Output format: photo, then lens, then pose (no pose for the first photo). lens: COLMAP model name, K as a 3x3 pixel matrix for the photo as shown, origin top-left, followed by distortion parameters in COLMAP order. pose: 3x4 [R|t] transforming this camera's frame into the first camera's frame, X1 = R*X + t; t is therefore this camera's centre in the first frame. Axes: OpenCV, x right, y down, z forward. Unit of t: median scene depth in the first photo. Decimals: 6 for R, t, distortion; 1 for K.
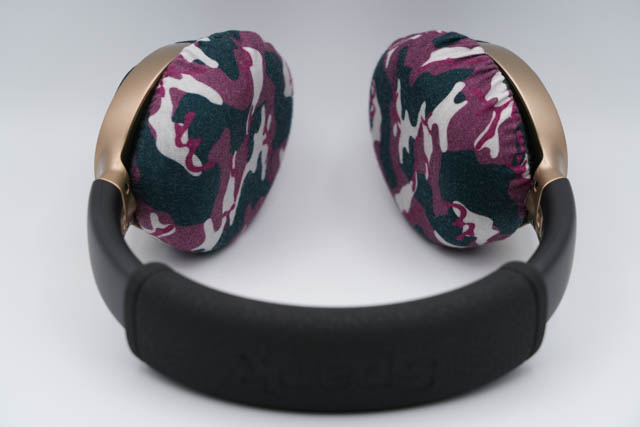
lens RADIAL K [[1982.1, 0, 320.0], [0, 1982.1, 213.5], [0, 0, 1]] dist [-2.096950, 0.456827]
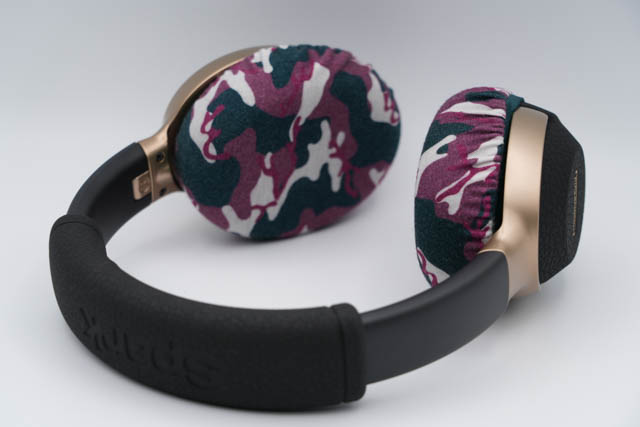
lens RADIAL K [[1982.1, 0, 320.0], [0, 1982.1, 213.5], [0, 0, 1]] dist [-2.096950, 0.456827]
pose [[0.788659, 0.245405, -0.563731, 0.608605], [-0.252782, 0.965232, 0.066546, -0.079489], [0.560462, 0.090019, 0.823273, 0.121098]]
